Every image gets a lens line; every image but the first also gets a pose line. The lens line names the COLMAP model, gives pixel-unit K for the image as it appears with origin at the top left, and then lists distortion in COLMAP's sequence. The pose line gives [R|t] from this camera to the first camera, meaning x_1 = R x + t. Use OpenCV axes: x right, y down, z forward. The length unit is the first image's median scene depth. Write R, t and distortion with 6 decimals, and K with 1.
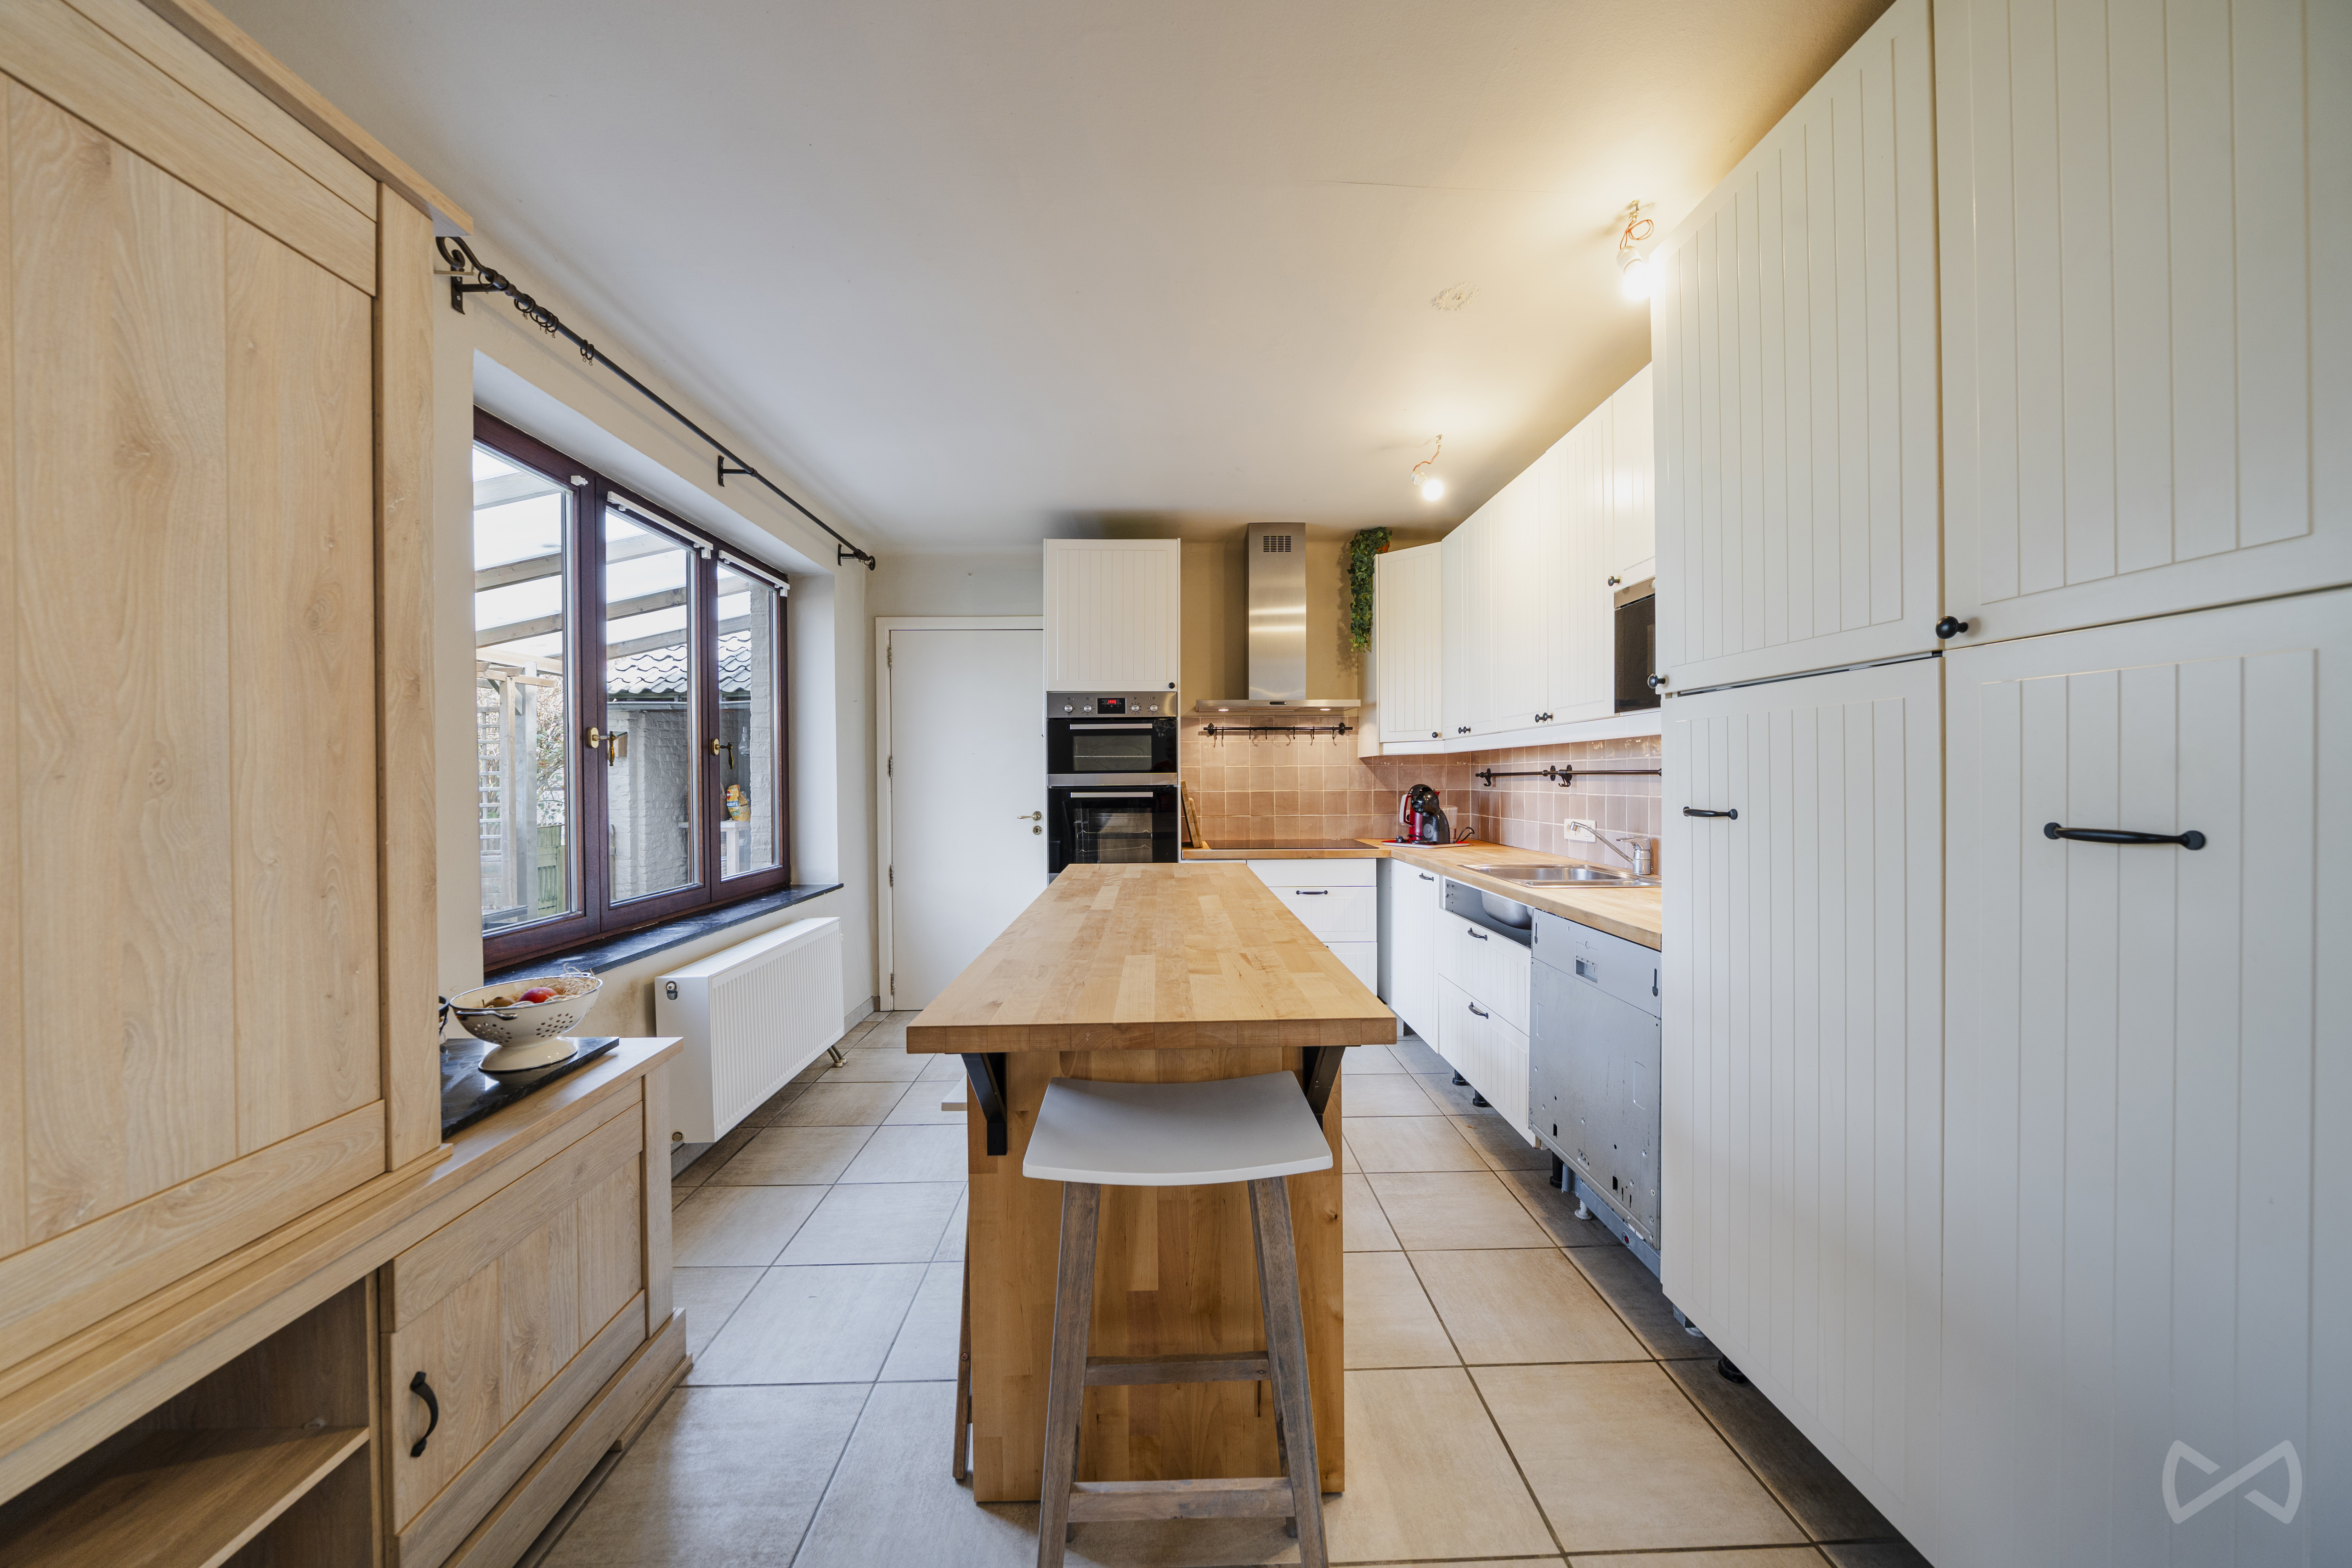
lens RADIAL K [[800.4, 0, 1176.0], [0, 800.4, 784.0], [0, 0, 1]] dist [-0.000477, -0.000036]
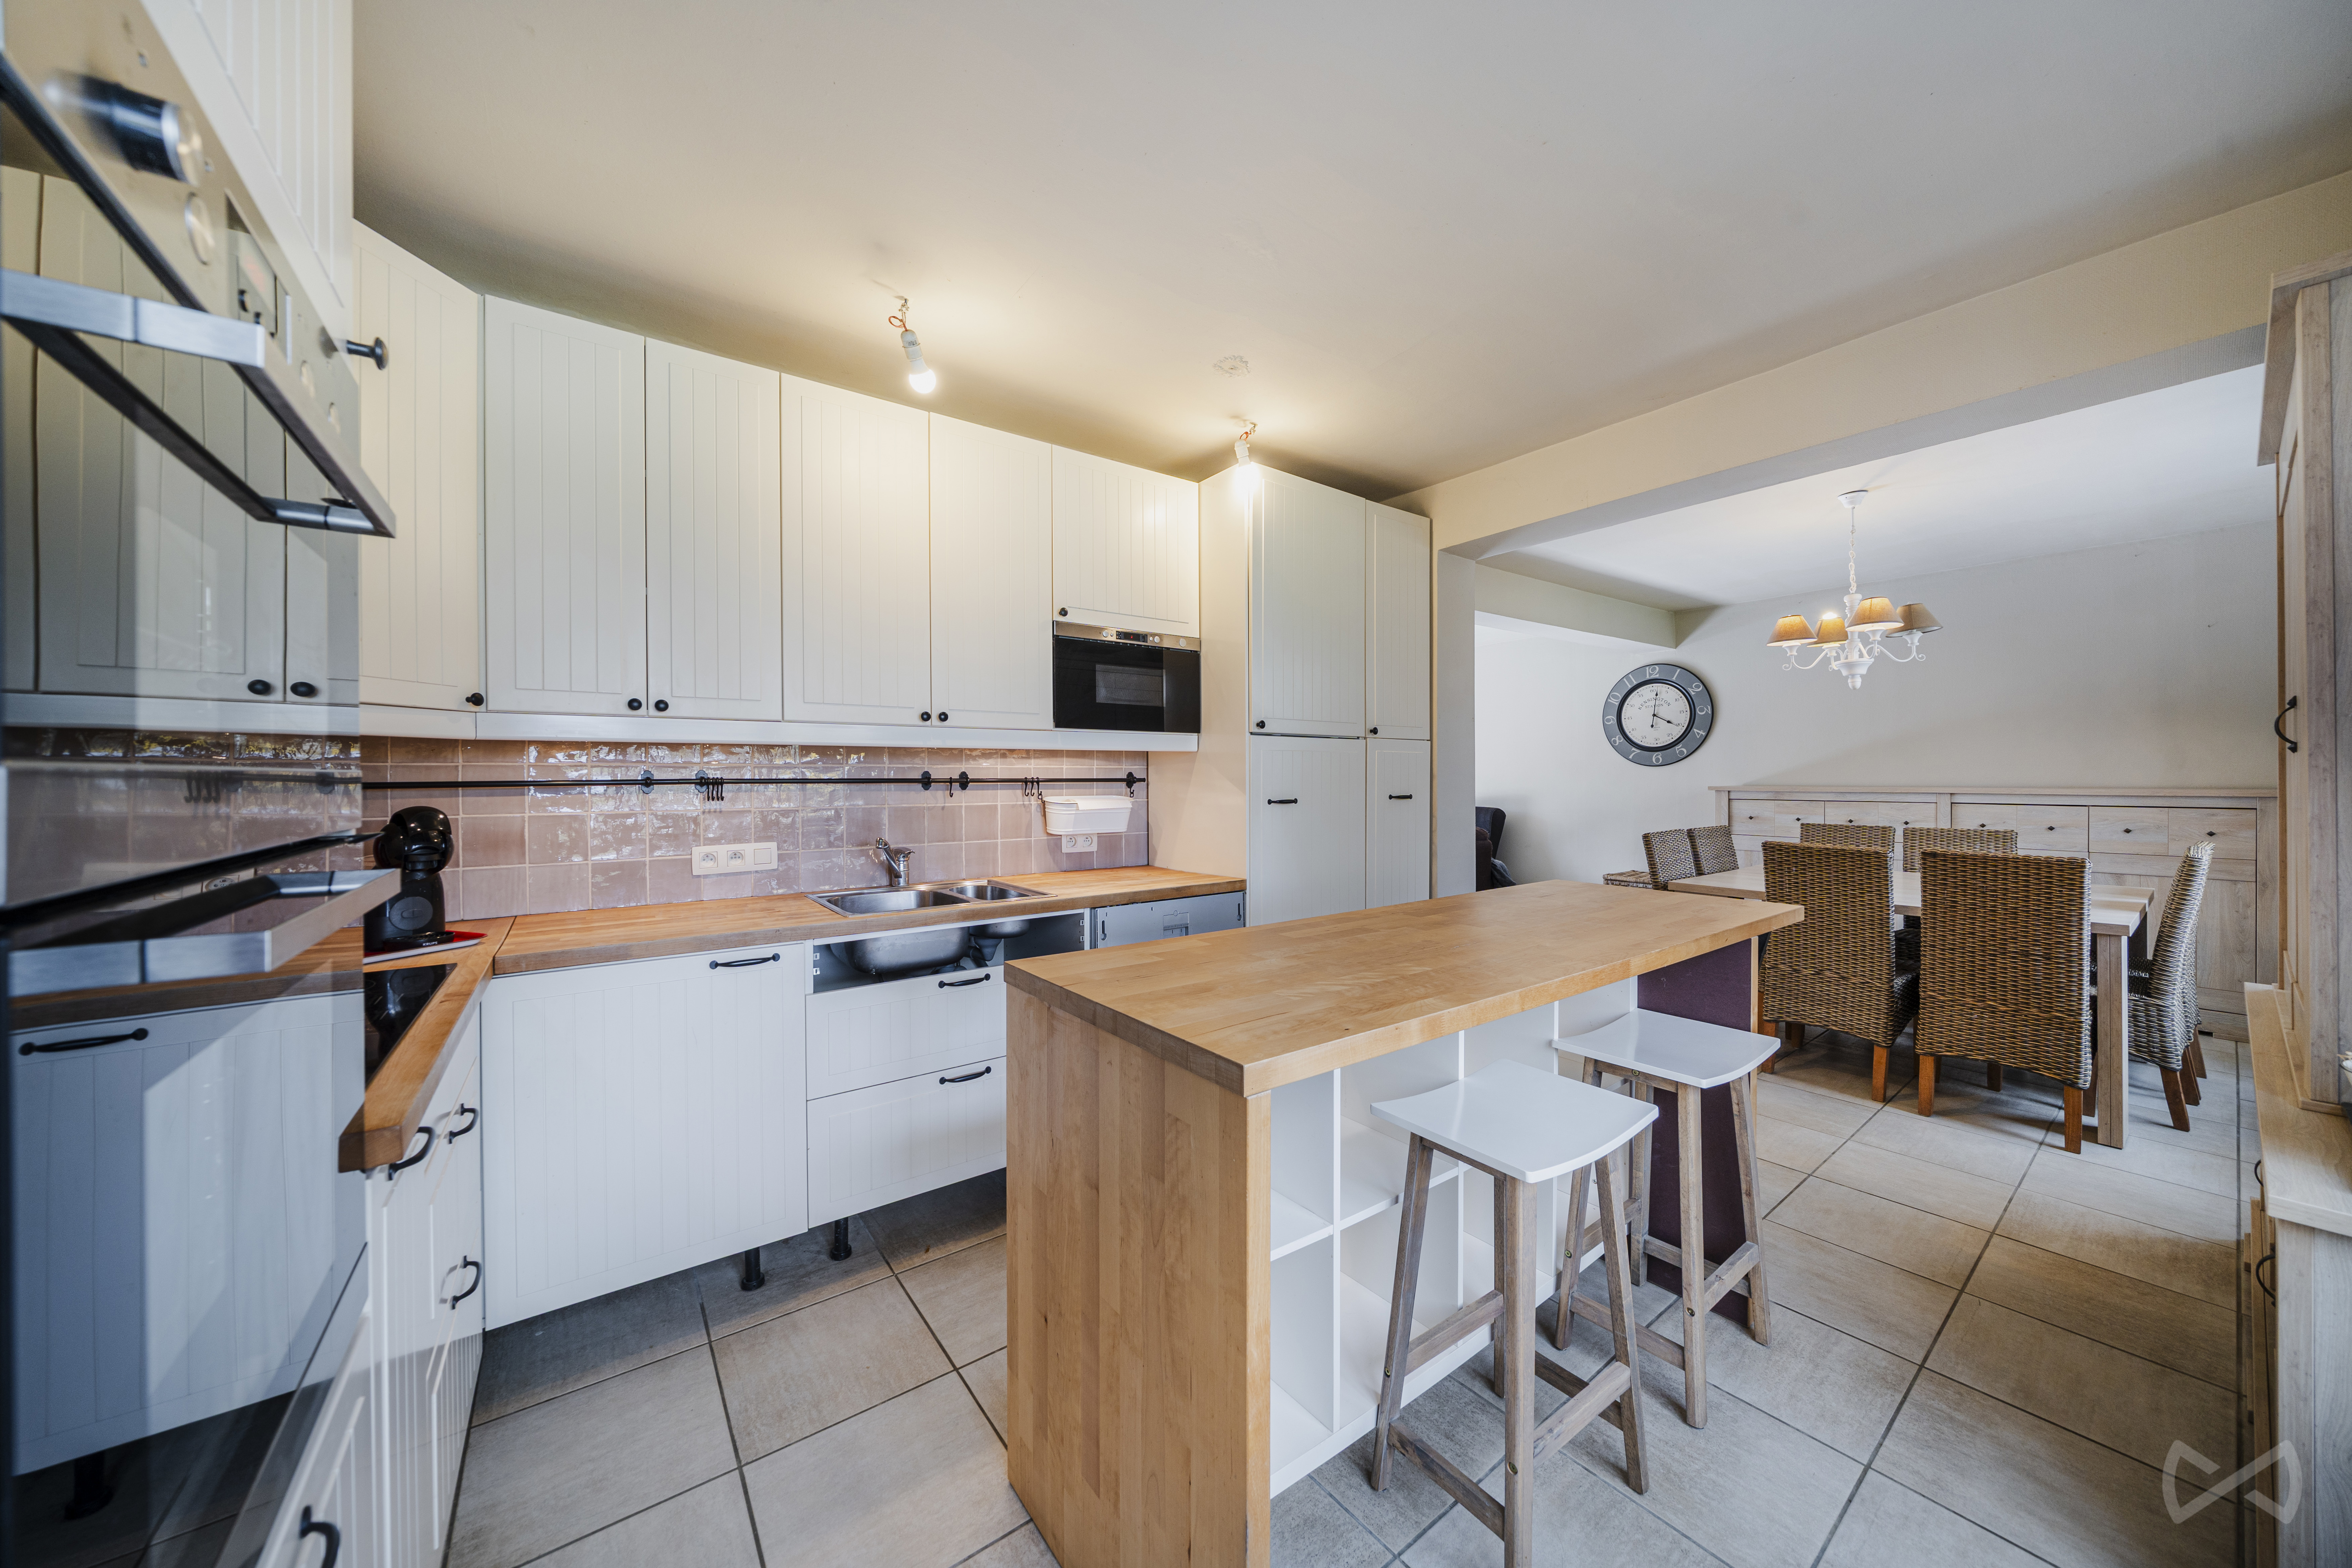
lens RADIAL K [[800.4, 0, 1176.0], [0, 800.4, 784.0], [0, 0, 1]] dist [-0.000477, -0.000036]
pose [[-0.579917, 0.006289, 0.814651, -0.419562], [0.017109, 0.999844, 0.004460, -0.009923], [-0.814496, 0.016524, -0.579934, 1.353619]]
